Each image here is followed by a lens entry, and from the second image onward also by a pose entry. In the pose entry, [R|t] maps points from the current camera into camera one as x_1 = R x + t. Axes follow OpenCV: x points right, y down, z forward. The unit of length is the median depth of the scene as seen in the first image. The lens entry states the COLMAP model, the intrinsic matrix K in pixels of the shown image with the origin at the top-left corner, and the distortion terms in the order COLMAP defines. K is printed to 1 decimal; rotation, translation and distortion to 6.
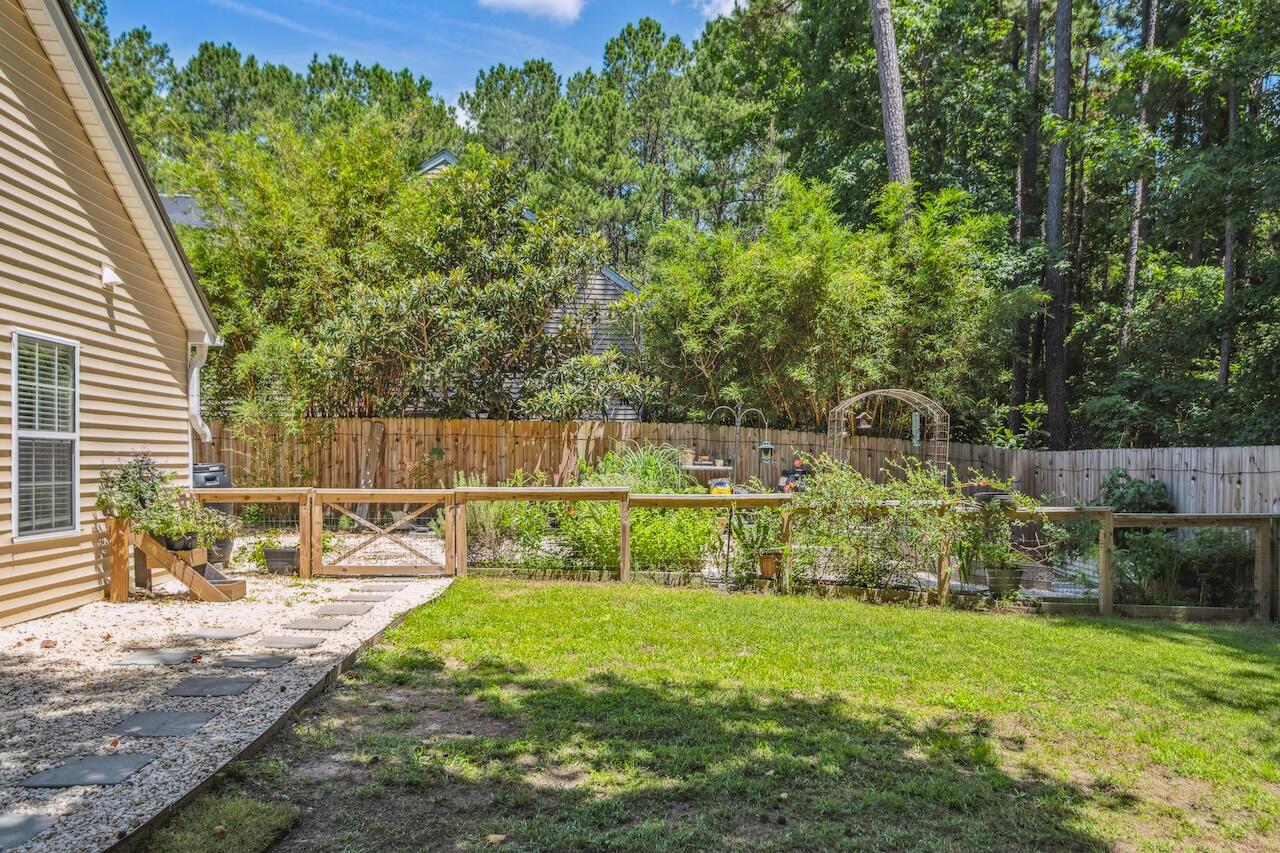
lens RADIAL K [[1056.2, 0, 635.9], [0, 1056.2, 464.6], [0, 0, 1]] dist [0.014538, 0.015401]
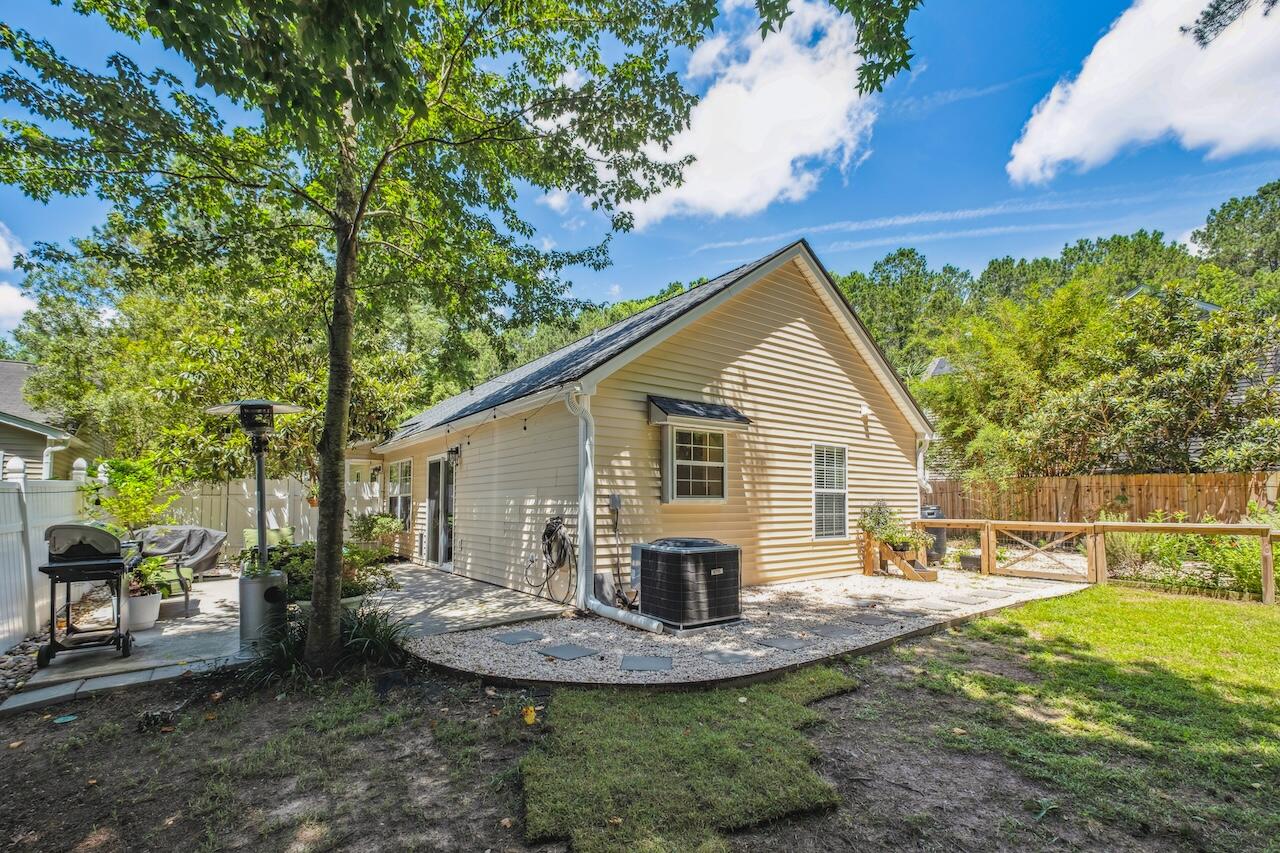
lens RADIAL K [[567.5, 0, 621.8], [0, 567.5, 494.0], [0, 0, 1]] dist [0.002358, -0.006833]
pose [[0.552807, -0.014252, -0.833188, 0.114183], [-0.005103, 0.999777, -0.020488, 0.002244], [0.833294, 0.015578, 0.552611, 0.026076]]
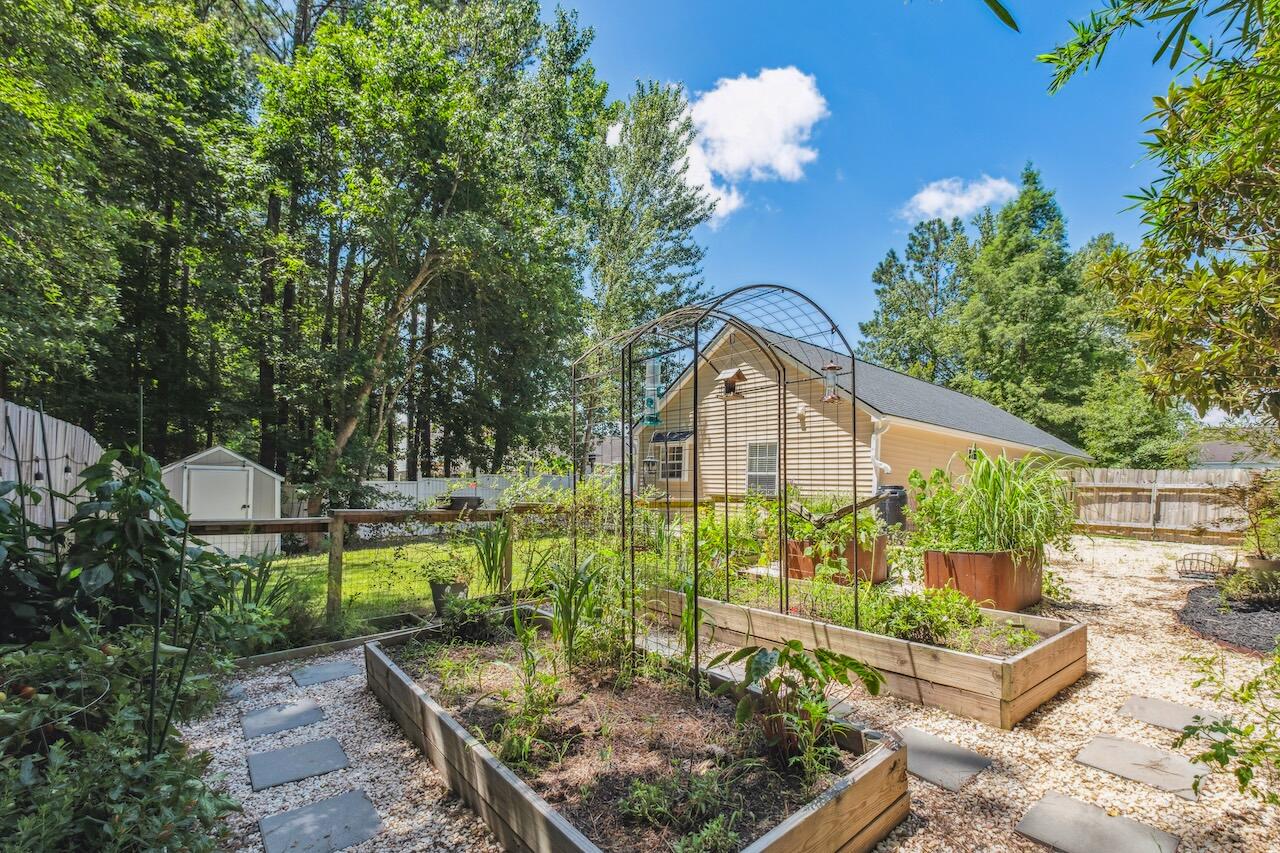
lens RADIAL K [[567.5, 0, 635.3], [0, 567.5, 493.1], [0, 0, 1]] dist [0.002358, -0.006833]
pose [[-0.786200, -0.016418, -0.617754, 0.554704], [-0.031247, 0.999424, 0.013206, 0.013941], [0.617181, 0.029685, -0.786261, 1.536198]]
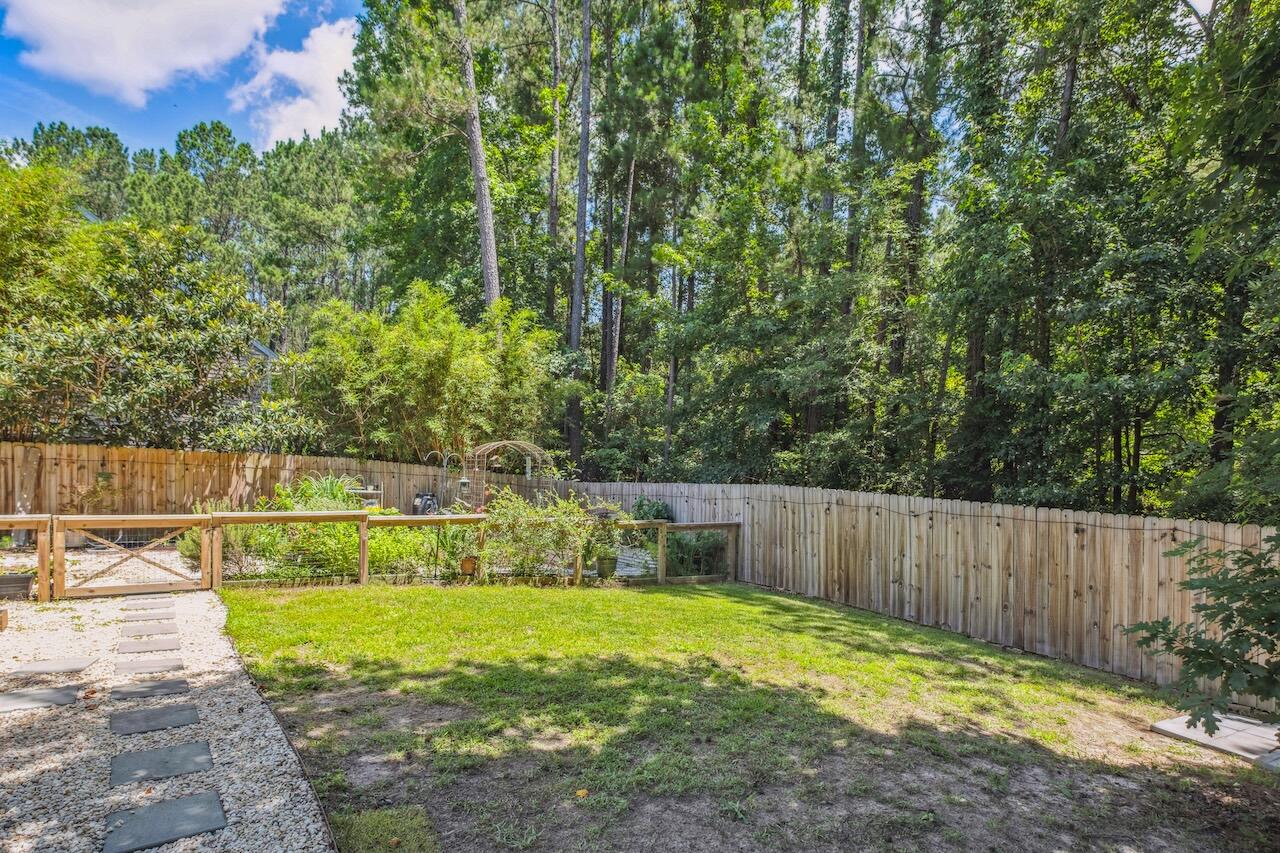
lens RADIAL K [[715.2, 0, 658.9], [0, 715.2, 492.4], [0, 0, 1]] dist [-0.003589, 0.002268]
pose [[0.819780, 0.005110, 0.572656, -0.210139], [-0.012811, 0.999874, 0.009416, -0.014108], [-0.572536, -0.015055, 0.819742, 0.075559]]
